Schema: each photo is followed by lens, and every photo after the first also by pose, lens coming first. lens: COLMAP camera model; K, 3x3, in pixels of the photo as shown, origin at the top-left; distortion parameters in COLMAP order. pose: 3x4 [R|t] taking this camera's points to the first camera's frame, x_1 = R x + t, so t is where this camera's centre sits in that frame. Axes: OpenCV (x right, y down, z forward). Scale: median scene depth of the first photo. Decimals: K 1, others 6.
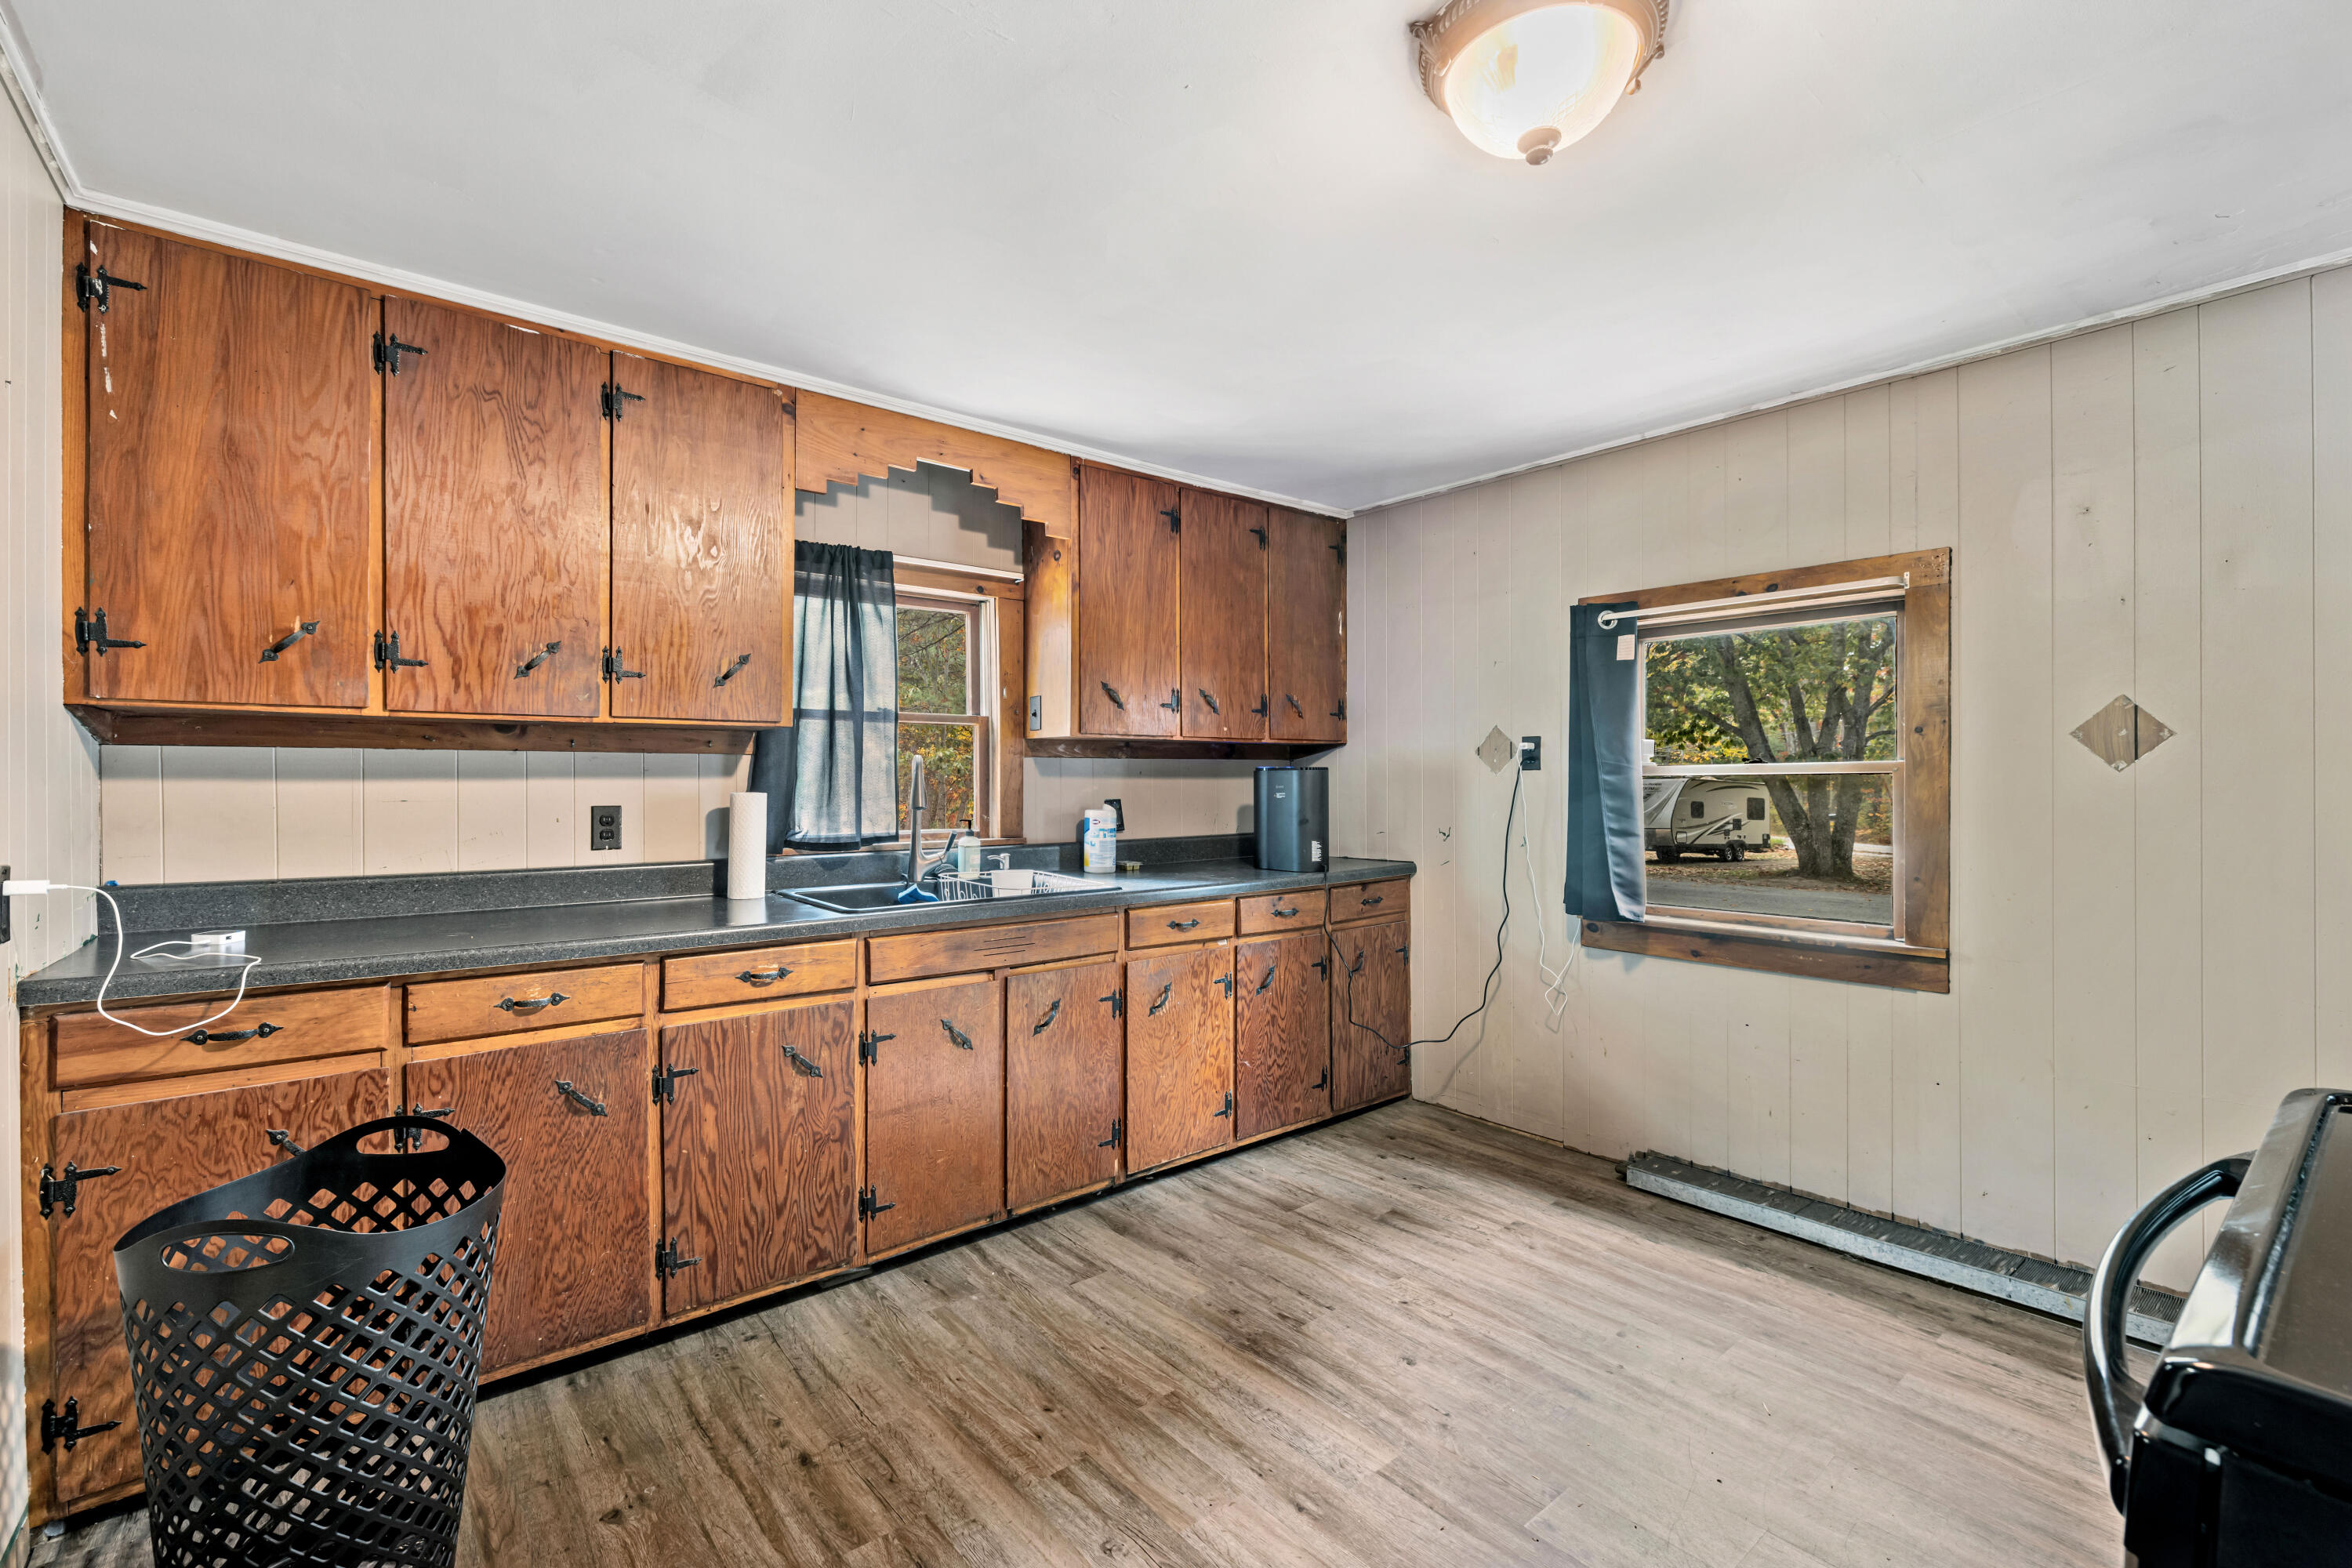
lens RADIAL K [[1013.9, 0, 1182.7], [0, 1013.9, 778.7], [0, 0, 1]] dist [-0.000552, -0.000210]
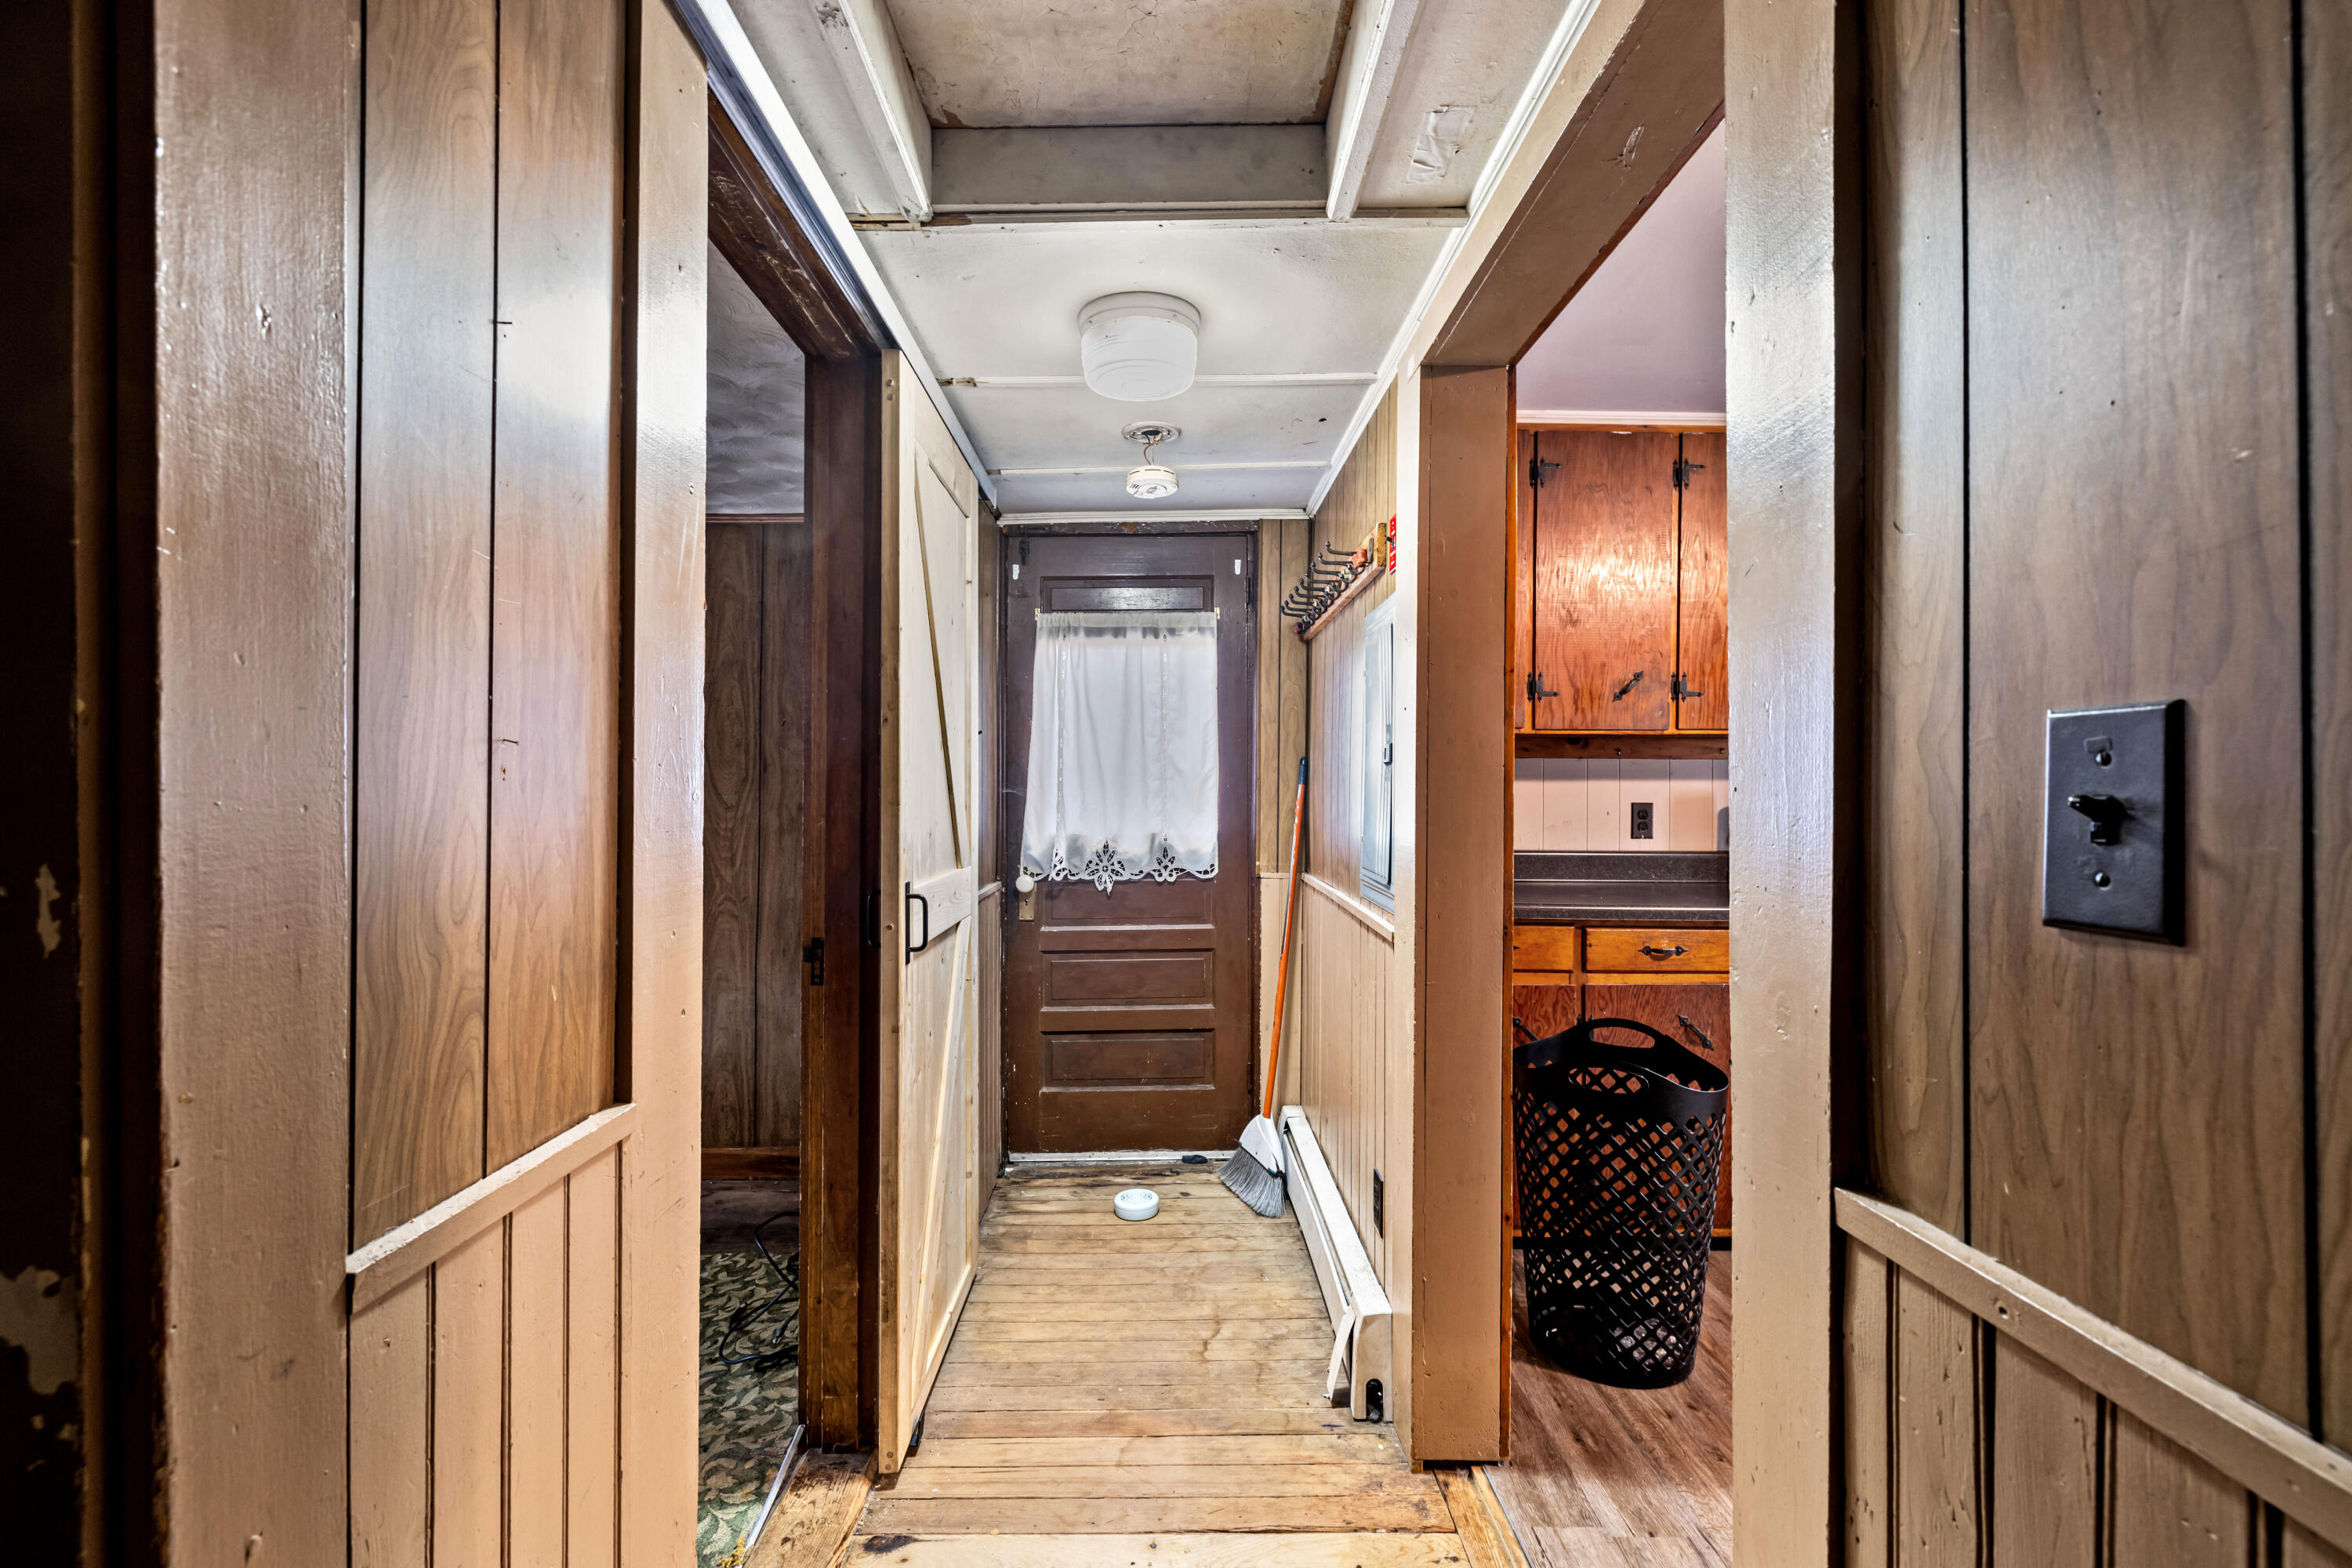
lens RADIAL K [[1013.9, 0, 1169.3], [0, 1013.9, 779.7], [0, 0, 1]] dist [-0.000552, -0.000210]
pose [[0.777836, 0.000238, -0.628467, -0.283683], [-0.005421, 0.999965, -0.006331, 0.011522], [0.628443, 0.008331, 0.777811, -0.364043]]
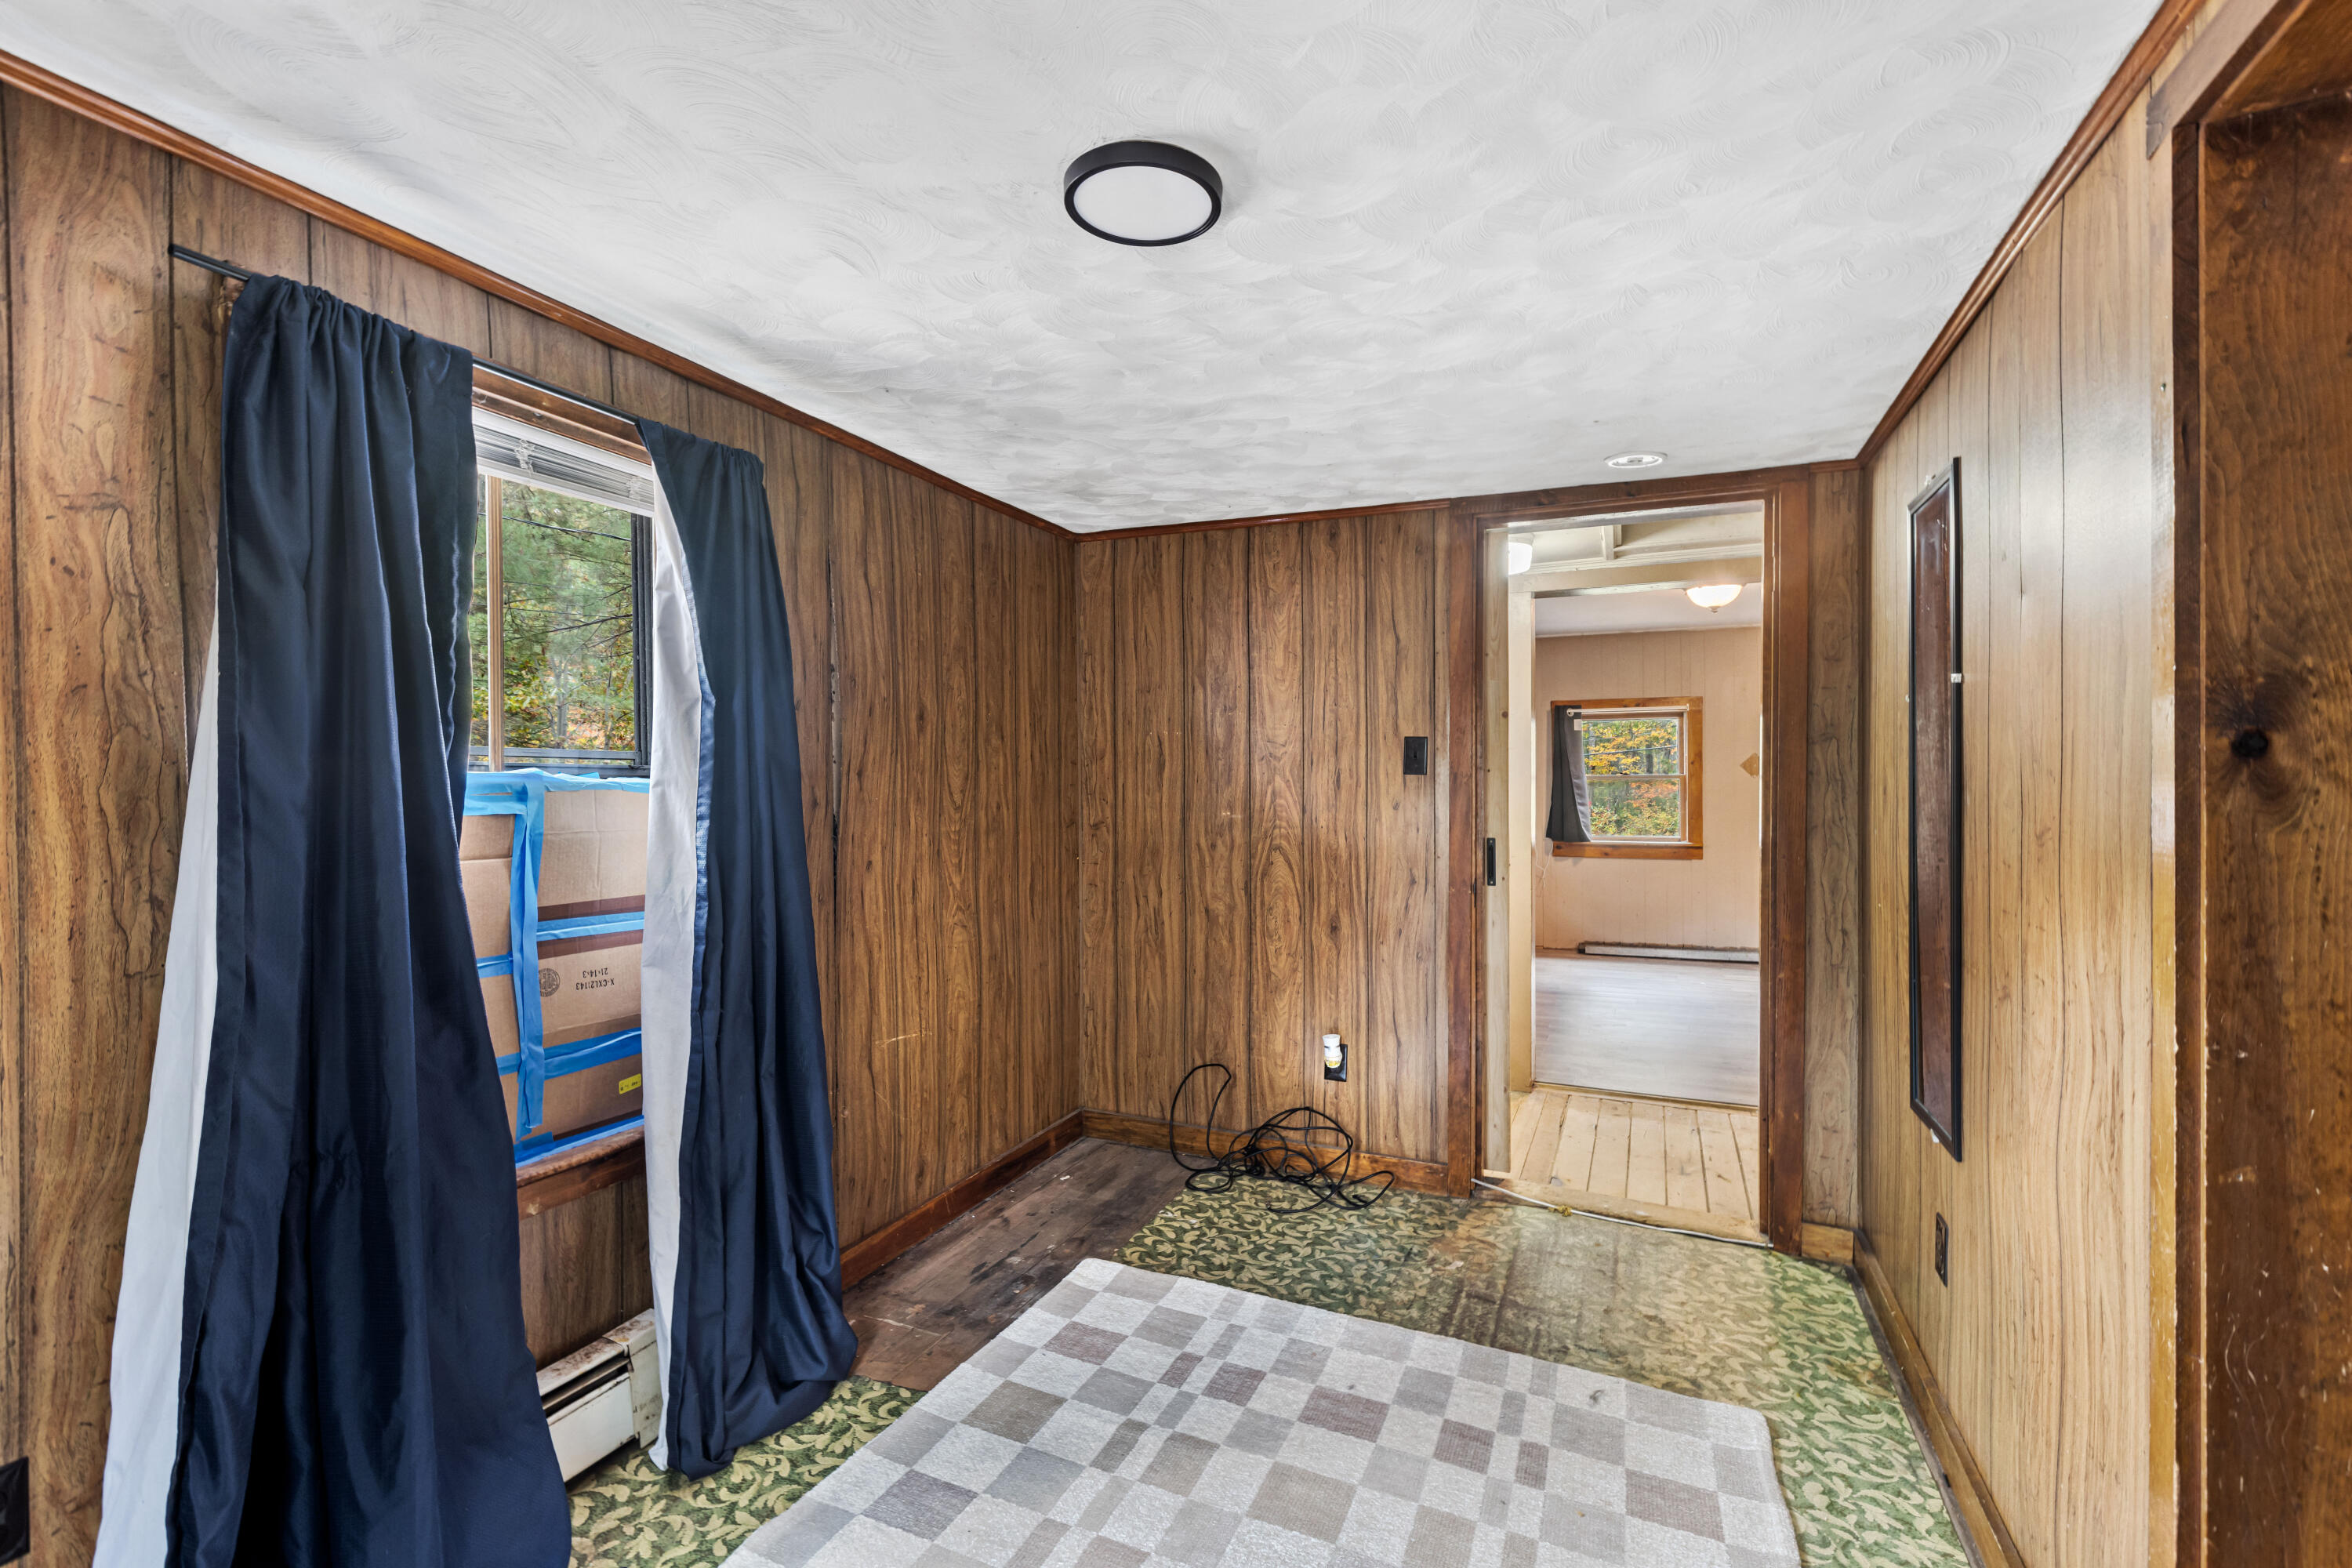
lens RADIAL K [[1013.9, 0, 1180.8], [0, 1013.9, 788.6], [0, 0, 1]] dist [-0.000552, -0.000210]
pose [[0.895084, -0.000613, 0.445898, -1.902166], [-0.000406, 0.999998, 0.002190, 0.016832], [-0.445898, -0.002141, 0.895081, -0.905333]]
